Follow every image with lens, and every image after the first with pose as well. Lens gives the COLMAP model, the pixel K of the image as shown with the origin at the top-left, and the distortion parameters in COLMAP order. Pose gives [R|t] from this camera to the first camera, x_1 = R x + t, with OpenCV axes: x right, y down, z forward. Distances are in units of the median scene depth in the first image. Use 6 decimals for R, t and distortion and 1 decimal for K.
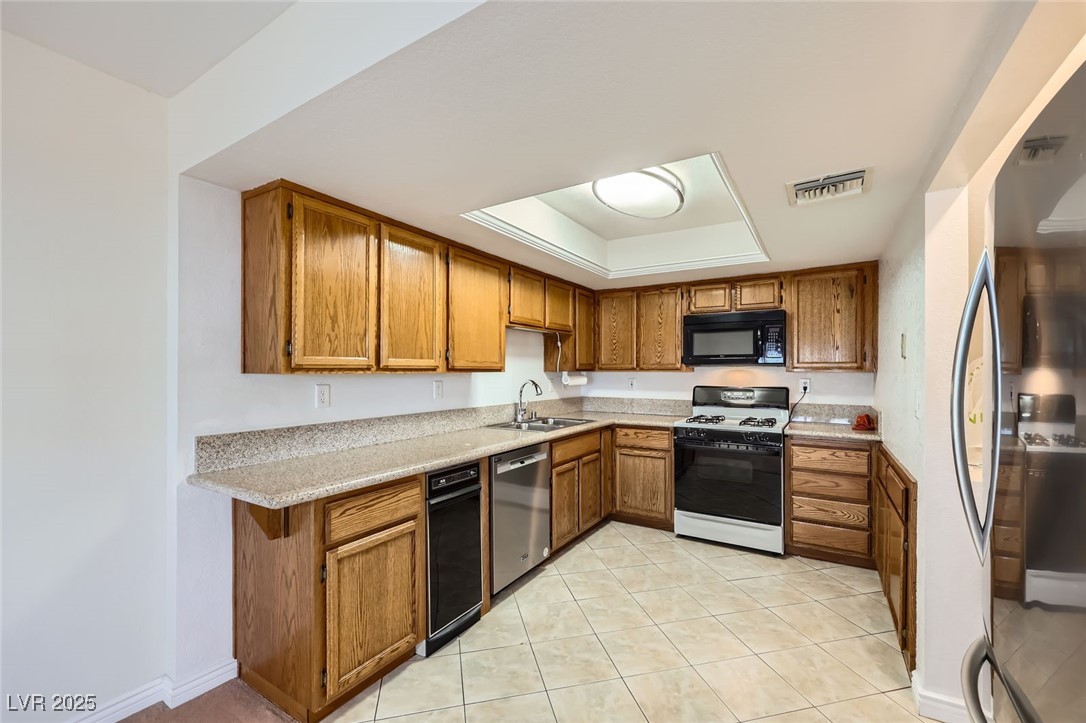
lens RADIAL K [[447.1, 0, 538.4], [0, 447.1, 371.4], [0, 0, 1]] dist [0.000316, 0.000271]
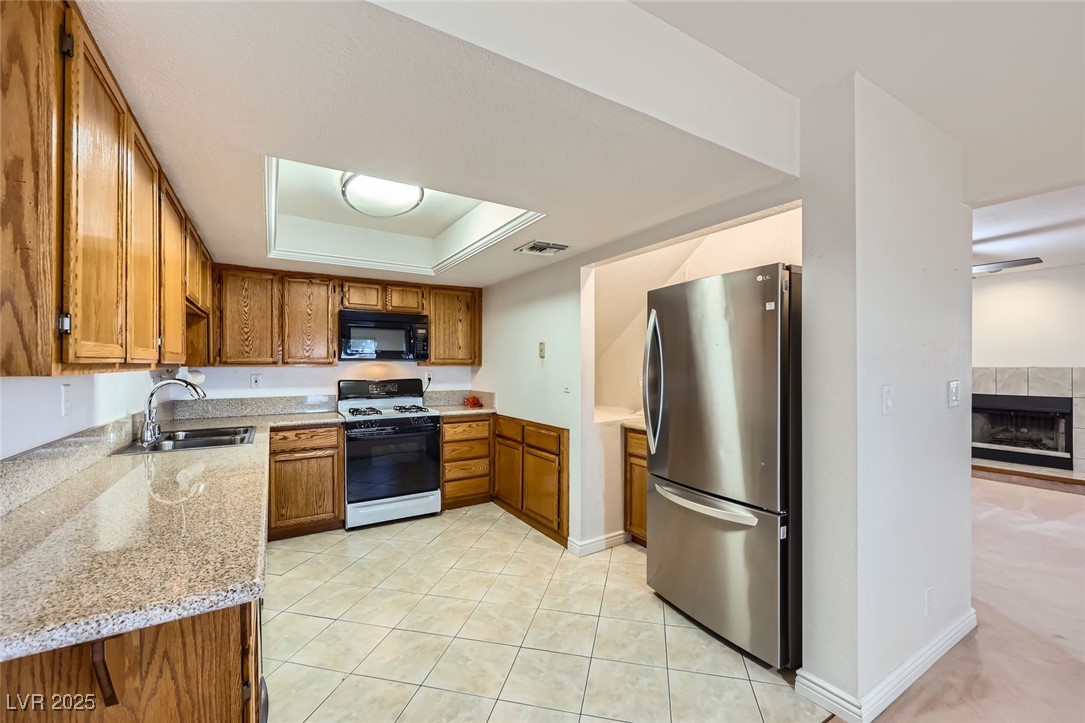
lens RADIAL K [[446.7, 0, 550.3], [0, 446.7, 365.9], [0, 0, 1]] dist [0.000316, 0.000271]
pose [[0.438323, -0.003863, 0.898809, -0.398718], [0.001313, 0.999992, 0.003657, -0.003389], [-0.898816, -0.000423, 0.438325, 0.158256]]
